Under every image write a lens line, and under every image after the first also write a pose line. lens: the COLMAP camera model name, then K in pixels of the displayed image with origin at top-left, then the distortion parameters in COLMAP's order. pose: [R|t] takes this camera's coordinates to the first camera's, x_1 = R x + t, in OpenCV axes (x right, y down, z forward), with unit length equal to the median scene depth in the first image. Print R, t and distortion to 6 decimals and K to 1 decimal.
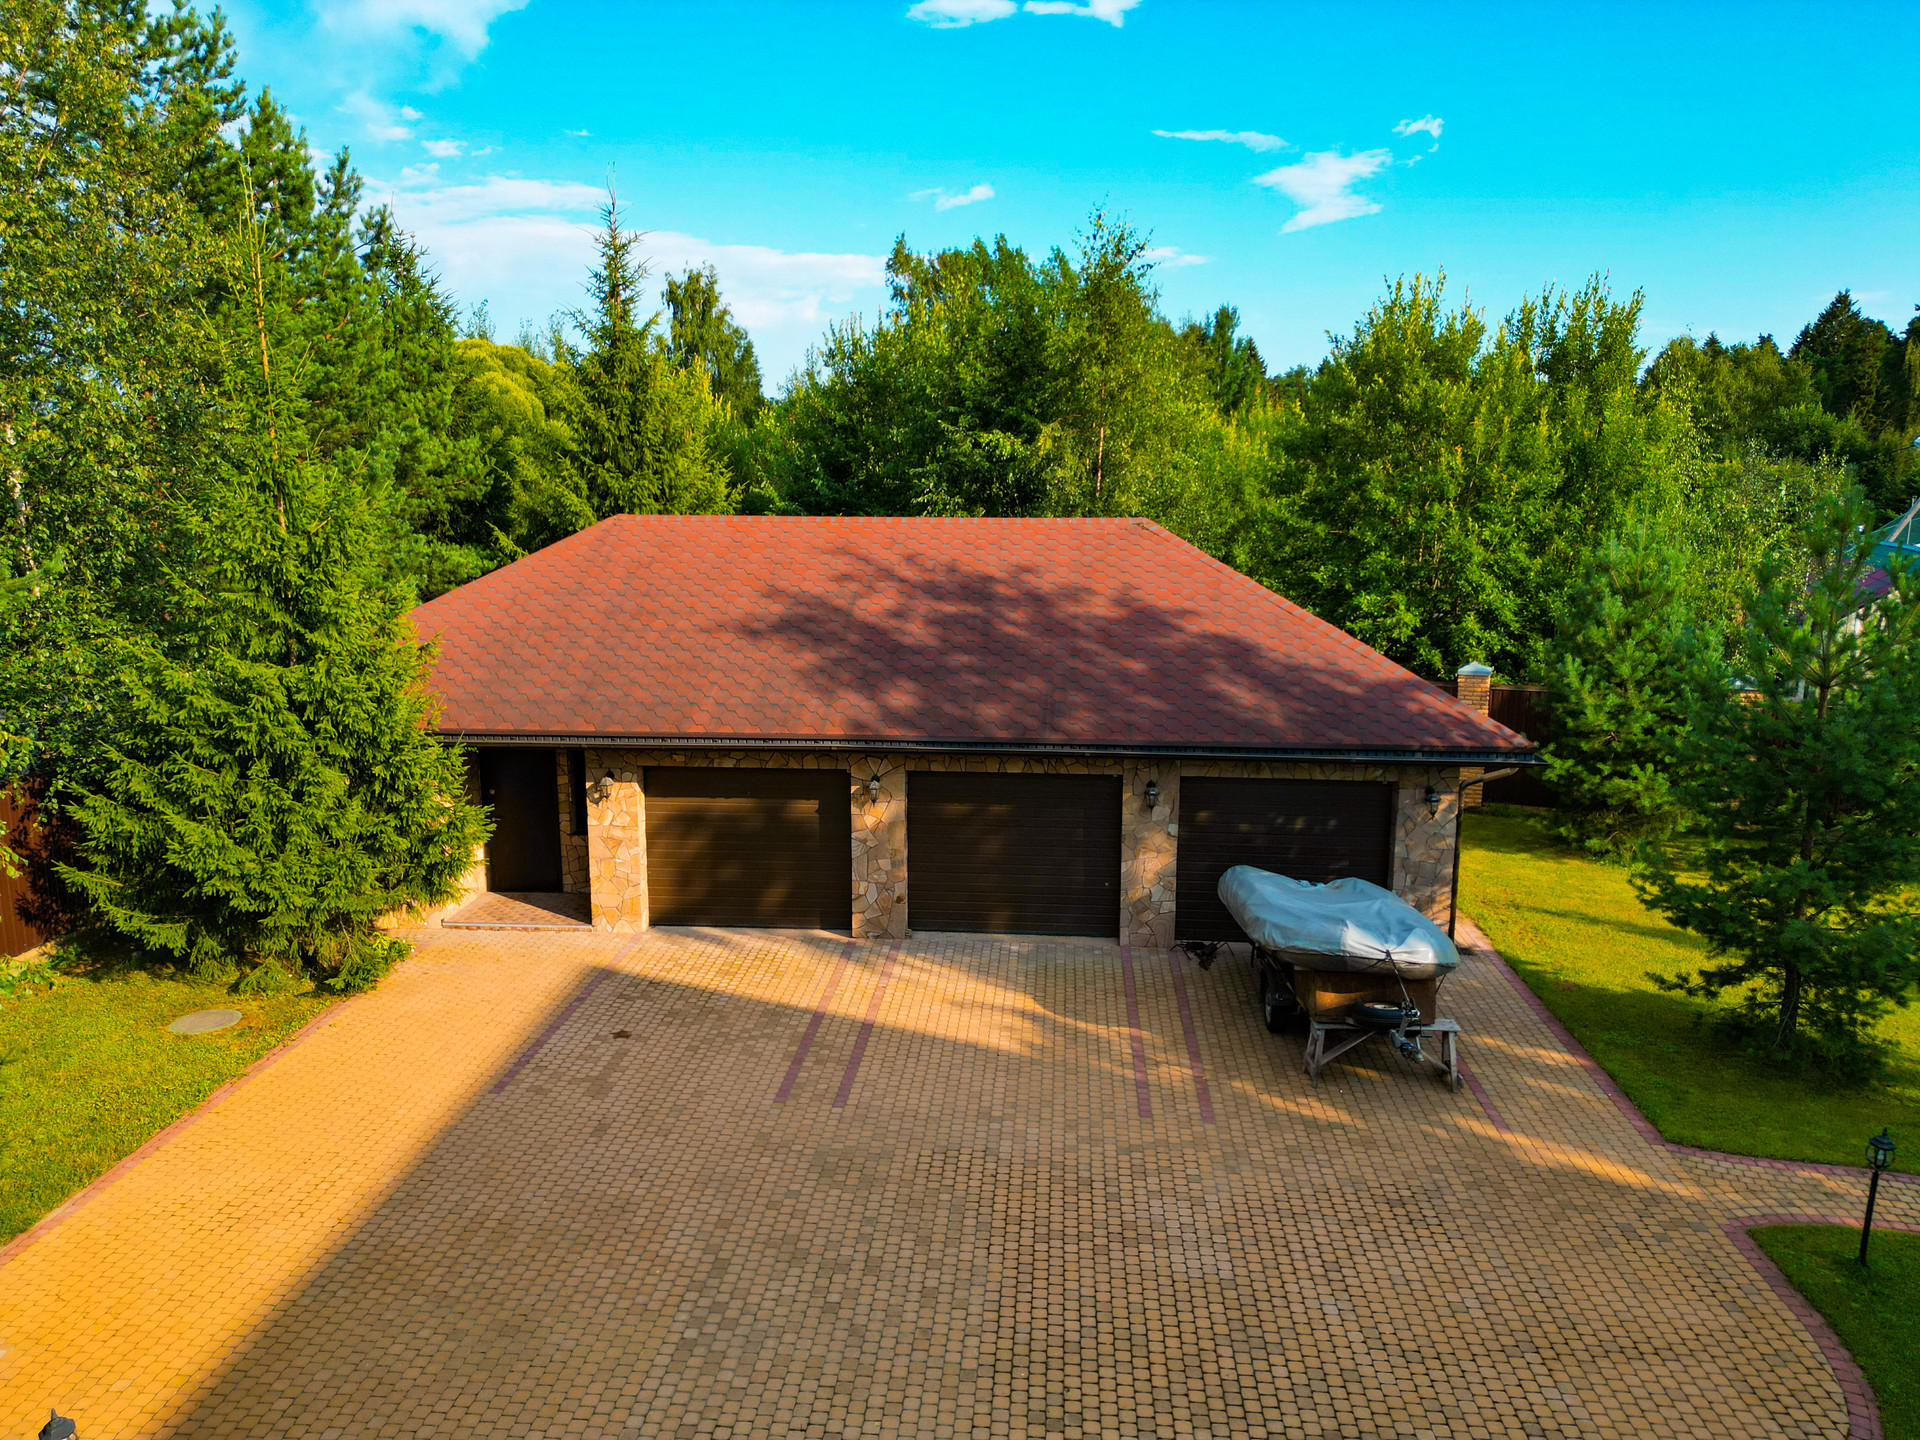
lens RADIAL K [[1350.7, 0, 973.1], [0, 1350.7, 720.5], [0, 0, 1]] dist [0.052099, -0.036894]
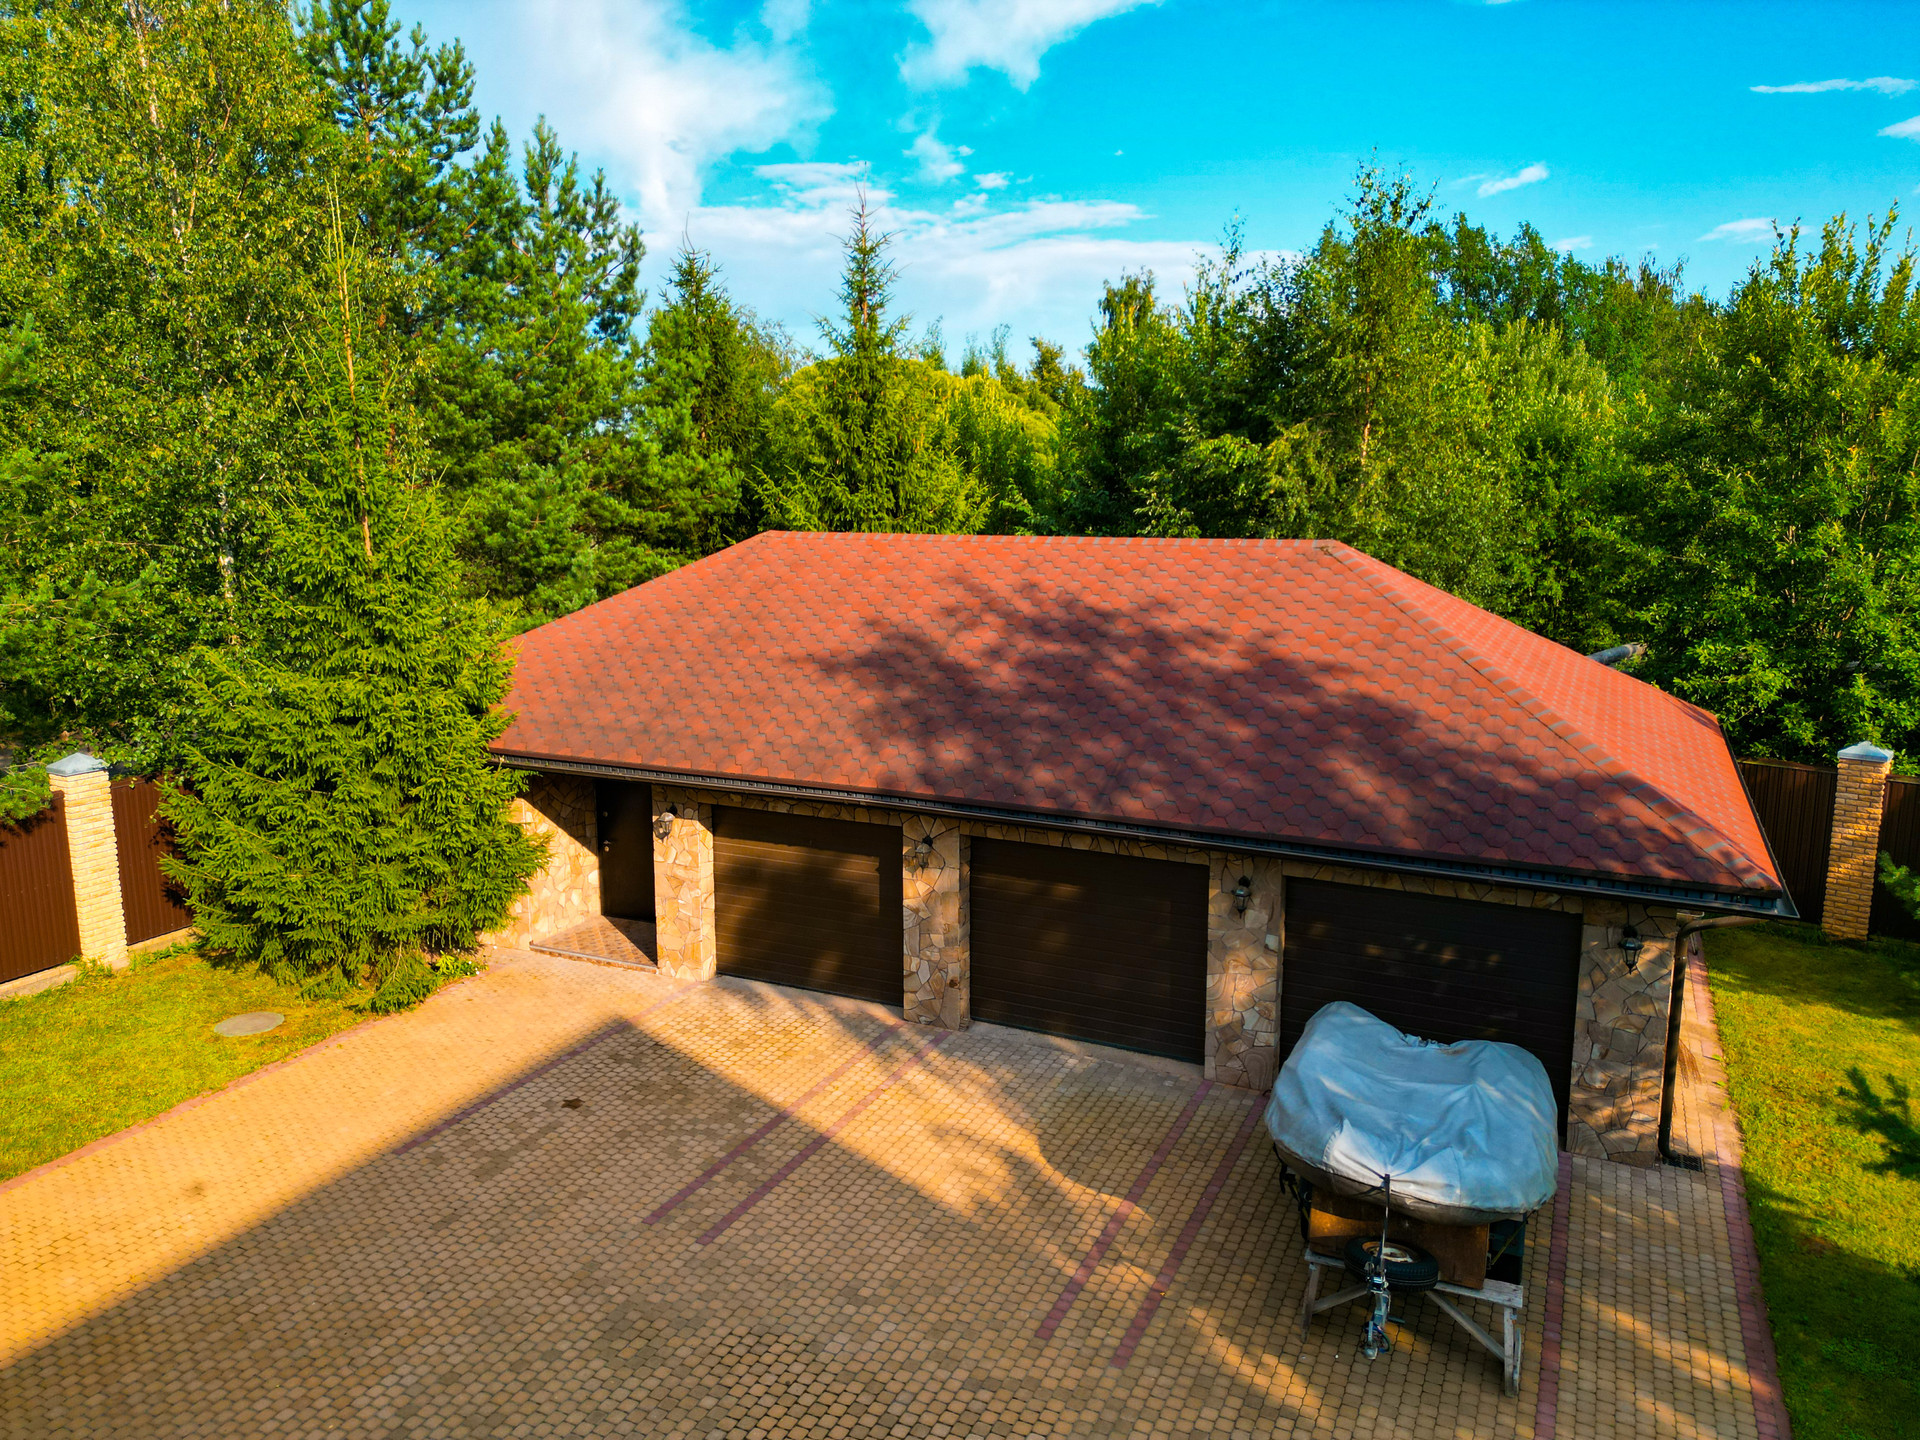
lens RADIAL K [[1350.7, 0, 954.3], [0, 1350.7, 732.8], [0, 0, 1]] dist [0.052099, -0.036894]
pose [[0.933554, 0.063872, -0.352700, 0.241459], [-0.062716, 0.997923, 0.014717, -0.039767], [0.352908, 0.008381, 0.935621, 0.195526]]
